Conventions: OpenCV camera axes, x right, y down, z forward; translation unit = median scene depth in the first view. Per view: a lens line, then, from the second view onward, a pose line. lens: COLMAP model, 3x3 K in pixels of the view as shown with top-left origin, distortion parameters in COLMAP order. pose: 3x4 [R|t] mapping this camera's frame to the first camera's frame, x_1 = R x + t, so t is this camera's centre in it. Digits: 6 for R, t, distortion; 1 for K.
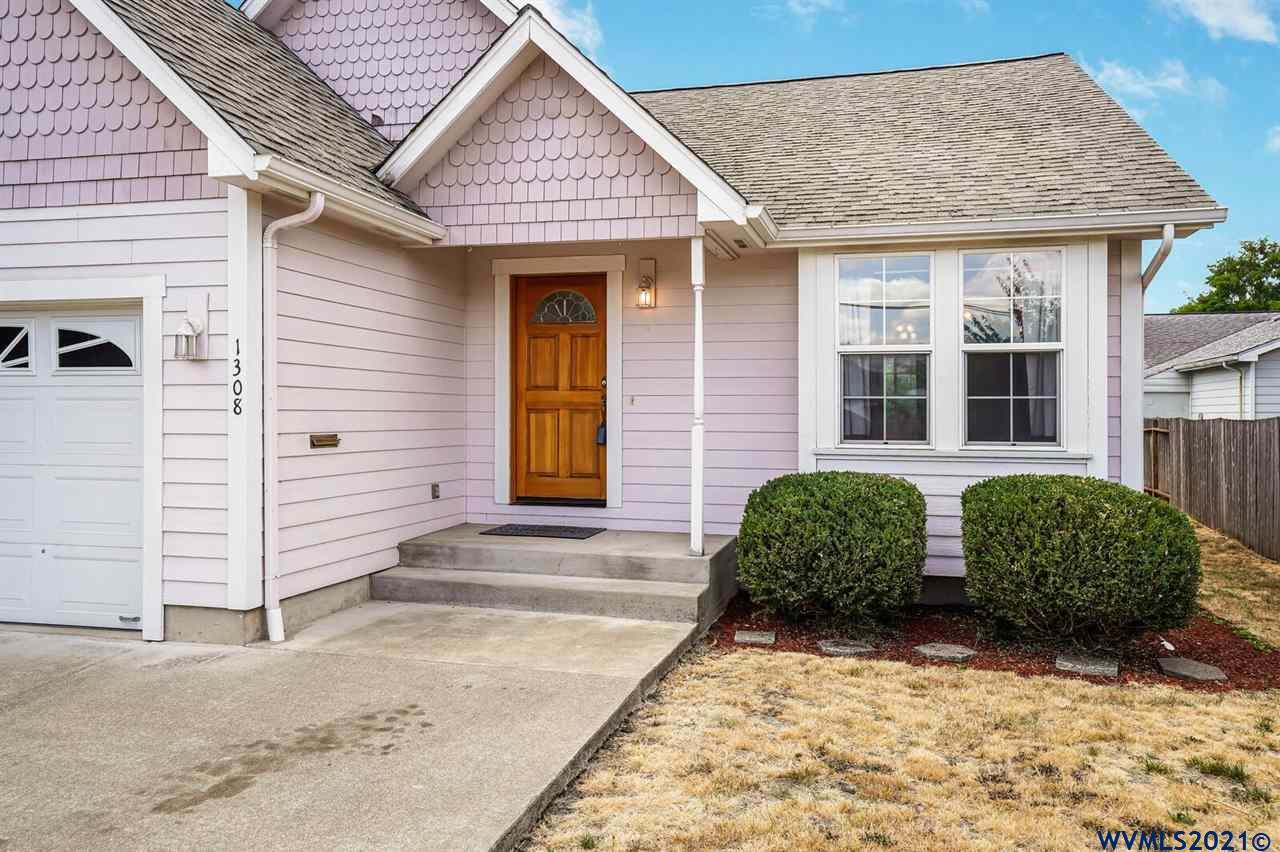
lens RADIAL K [[987.6, 0, 636.4], [0, 987.6, 445.1], [0, 0, 1]] dist [0.020495, 0.006630]
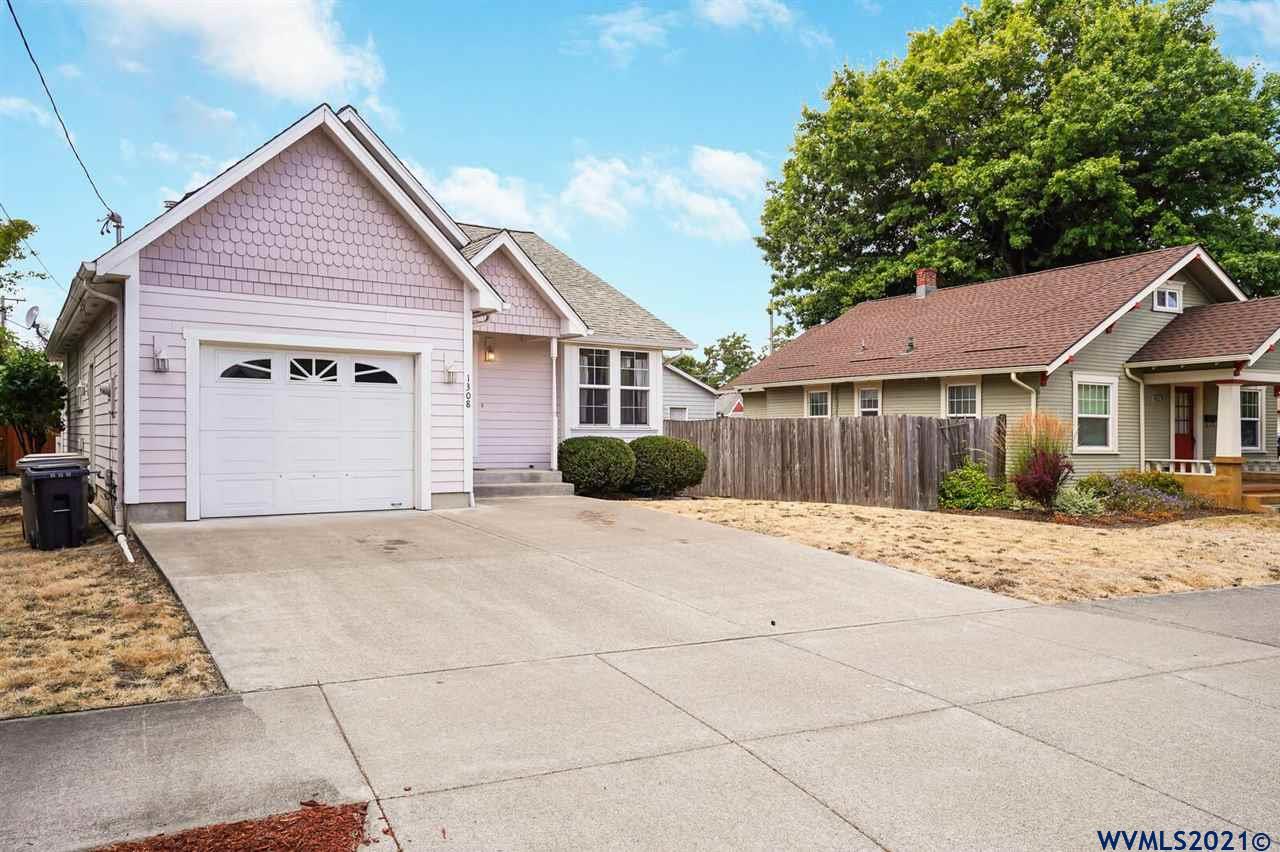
lens RADIAL K [[926.0, 0, 640.6], [0, 926.0, 501.2], [0, 0, 1]] dist [0.012241, 0.011009]
pose [[0.631263, -0.058228, 0.773380, -1.520769], [0.022825, 0.998141, 0.056520, 0.061893], [-0.775233, -0.018027, 0.631418, -0.564694]]
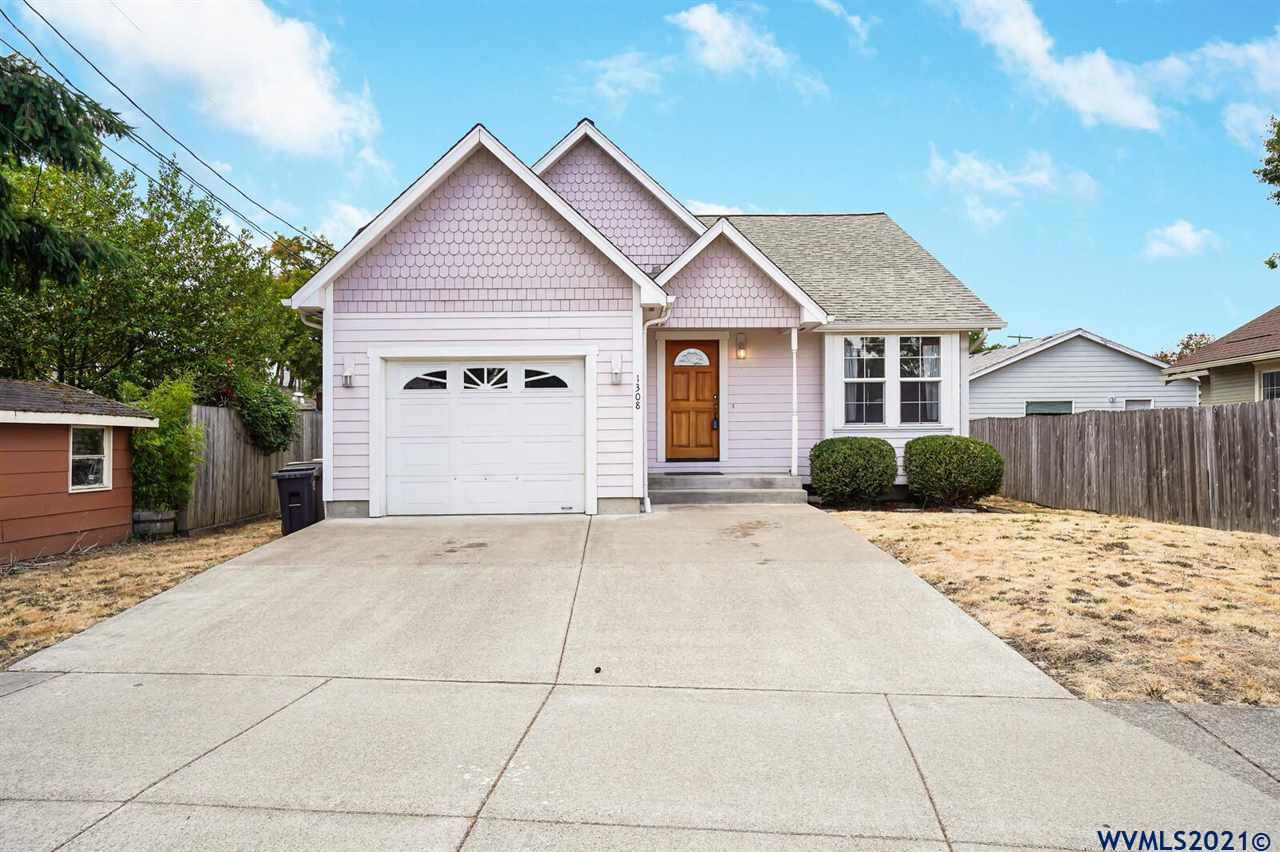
lens RADIAL K [[926.0, 0, 640.6], [0, 926.0, 501.2], [0, 0, 1]] dist [0.012241, 0.011009]
pose [[0.957777, -0.034115, 0.285481, -0.824632], [0.024384, 0.998996, 0.037574, 0.080758], [-0.286476, -0.029026, 0.957648, -0.820998]]
